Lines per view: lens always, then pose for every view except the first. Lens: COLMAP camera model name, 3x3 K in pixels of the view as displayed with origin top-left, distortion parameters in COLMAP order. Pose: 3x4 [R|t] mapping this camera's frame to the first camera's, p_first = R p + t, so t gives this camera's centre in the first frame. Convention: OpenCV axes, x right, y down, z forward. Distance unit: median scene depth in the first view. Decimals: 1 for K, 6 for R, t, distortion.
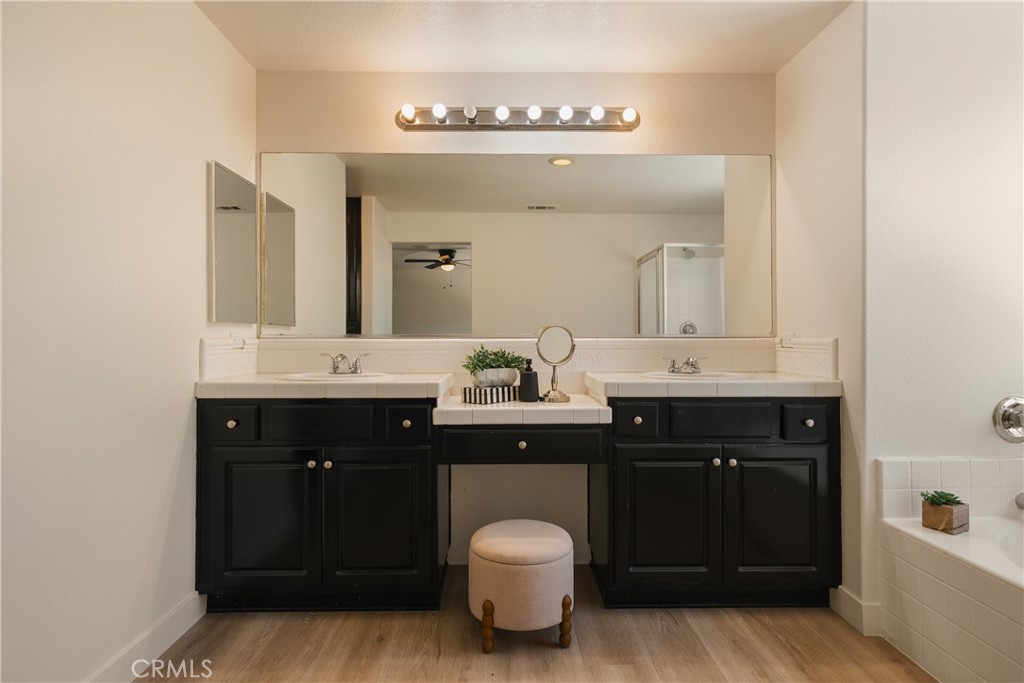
lens RADIAL K [[572.1, 0, 512.7], [0, 572.1, 336.4], [0, 0, 1]] dist [0.003134, 0.003030]
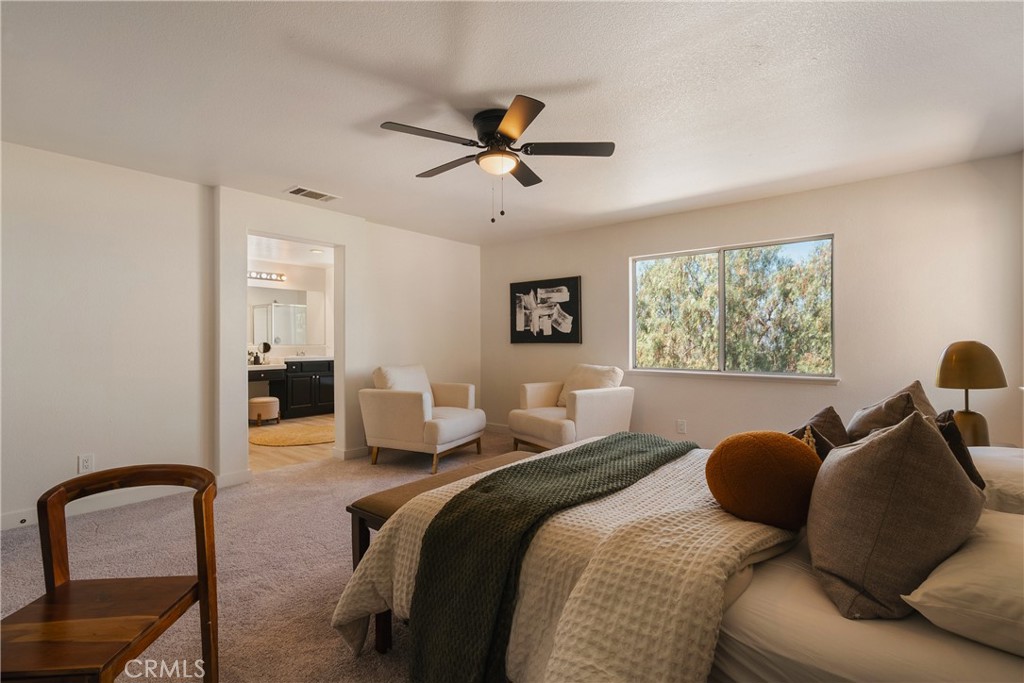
lens RADIAL K [[464.5, 0, 507.7], [0, 464.5, 341.8], [0, 0, 1]] dist [-0.000288, 0.000570]
pose [[0.656232, -0.001873, 0.754557, -1.154538], [-0.002114, 0.999988, 0.004321, -0.039640], [-0.754556, -0.004431, 0.656221, -2.062279]]
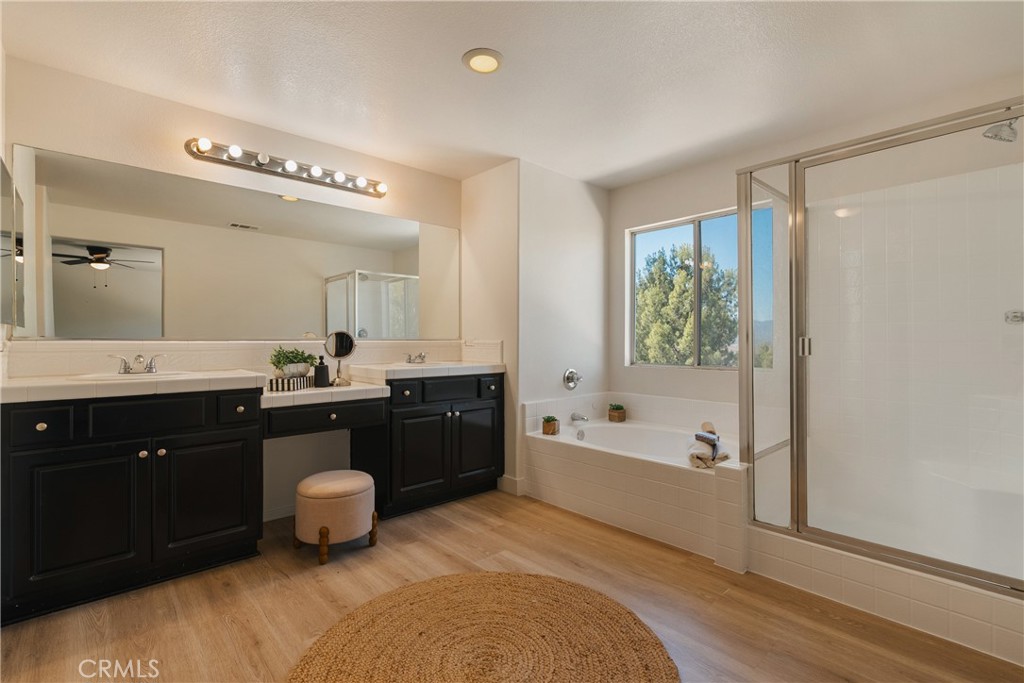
lens RADIAL K [[464.5, 0, 510.2], [0, 464.5, 343.4], [0, 0, 1]] dist [-0.000288, 0.000570]
pose [[0.756902, -0.003947, 0.653517, -0.384459], [-0.002730, 0.999954, 0.009201, -0.001327], [-0.653523, -0.008748, 0.756856, -0.137861]]
